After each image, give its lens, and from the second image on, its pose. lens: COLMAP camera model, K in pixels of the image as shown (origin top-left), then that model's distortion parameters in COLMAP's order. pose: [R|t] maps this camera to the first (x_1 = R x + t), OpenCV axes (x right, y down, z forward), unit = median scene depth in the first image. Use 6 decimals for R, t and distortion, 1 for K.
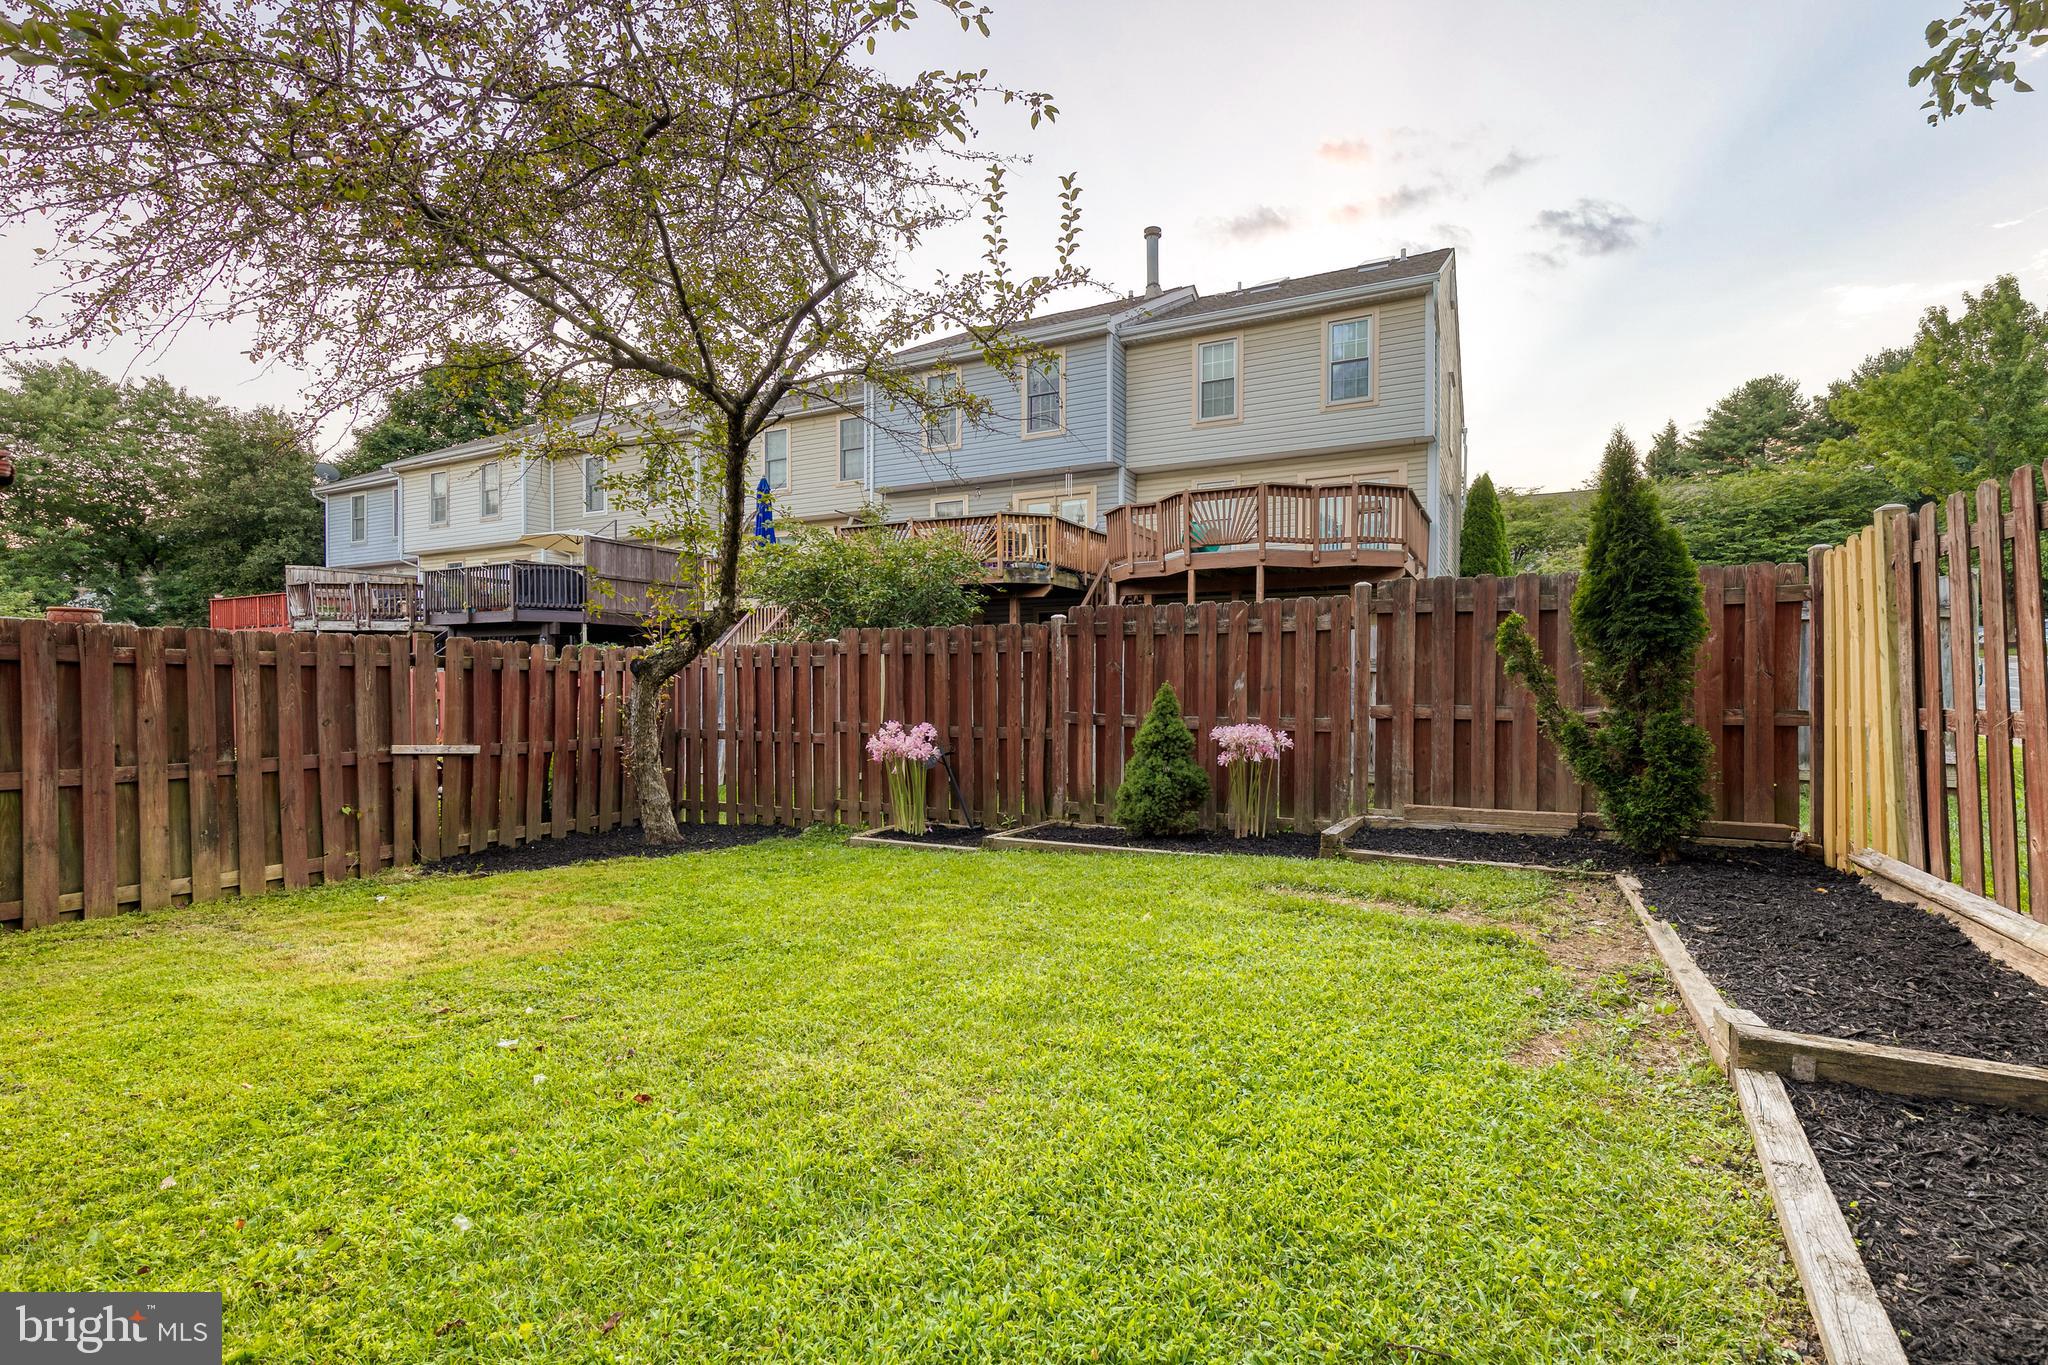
lens RADIAL K [[934.0, 0, 1043.6], [0, 934.0, 682.9], [0, 0, 1]] dist [0.007804, -0.002033]
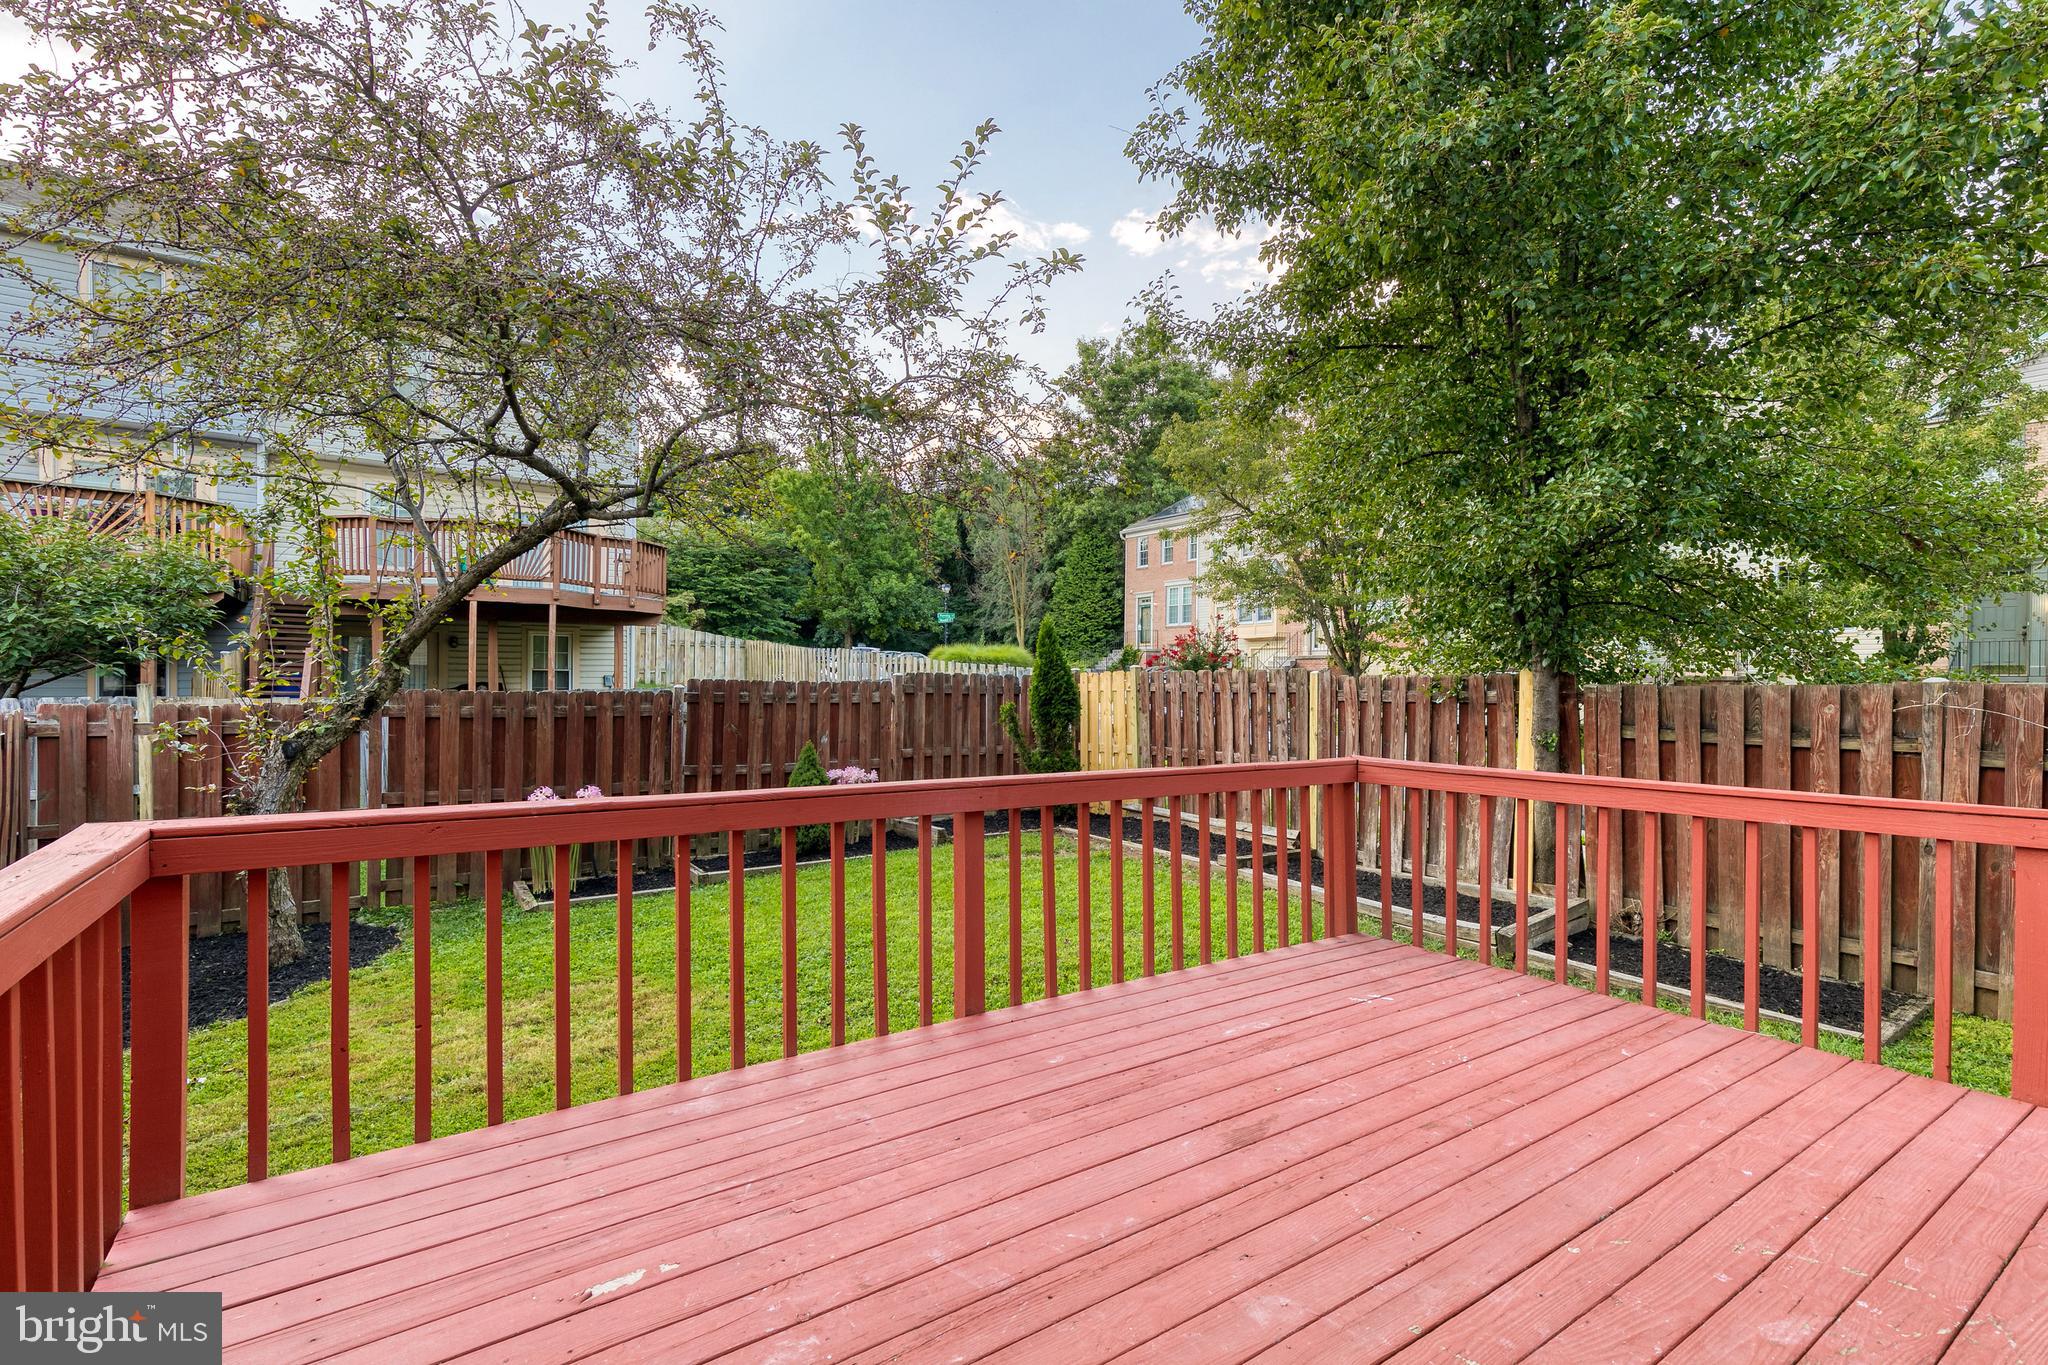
lens RADIAL K [[934.0, 0, 1043.9], [0, 934.0, 683.5], [0, 0, 1]] dist [0.007804, -0.002033]
pose [[0.478426, 0.002753, 0.878123, -0.270078], [-0.008997, 0.999958, 0.001767, -0.026910], [-0.878082, -0.008746, 0.478431, 0.002765]]
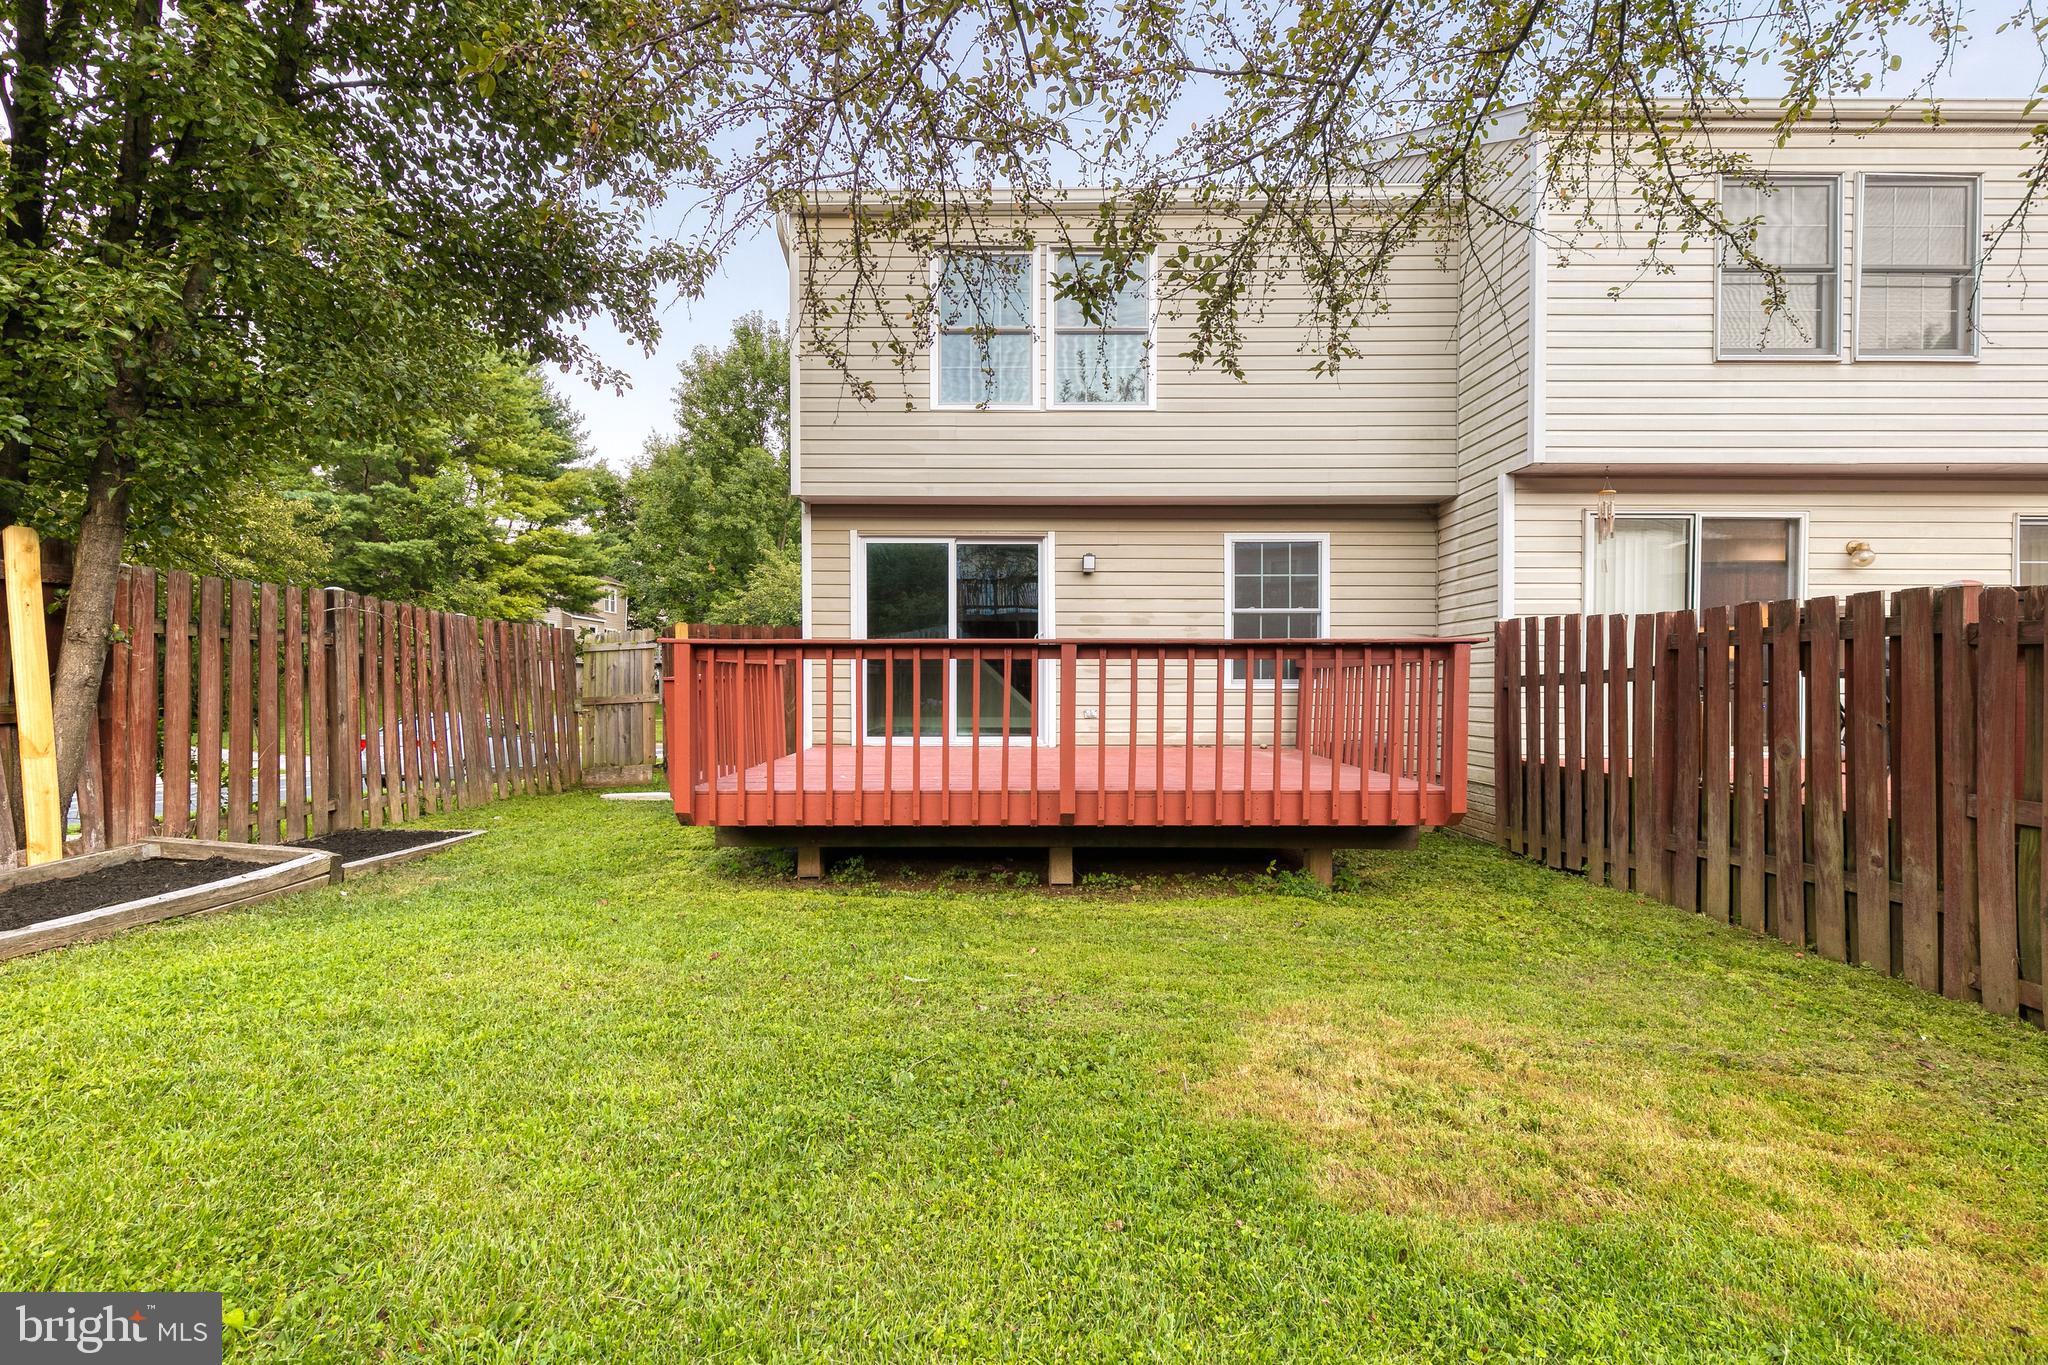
lens RADIAL K [[934.0, 0, 1028.5], [0, 934.0, 677.7], [0, 0, 1]] dist [0.007804, -0.002033]
pose [[-0.893728, -0.001408, -0.448607, -0.023259], [0.000973, 0.999987, -0.005078, 0.001055], [0.448608, -0.004974, -0.893715, 0.295807]]
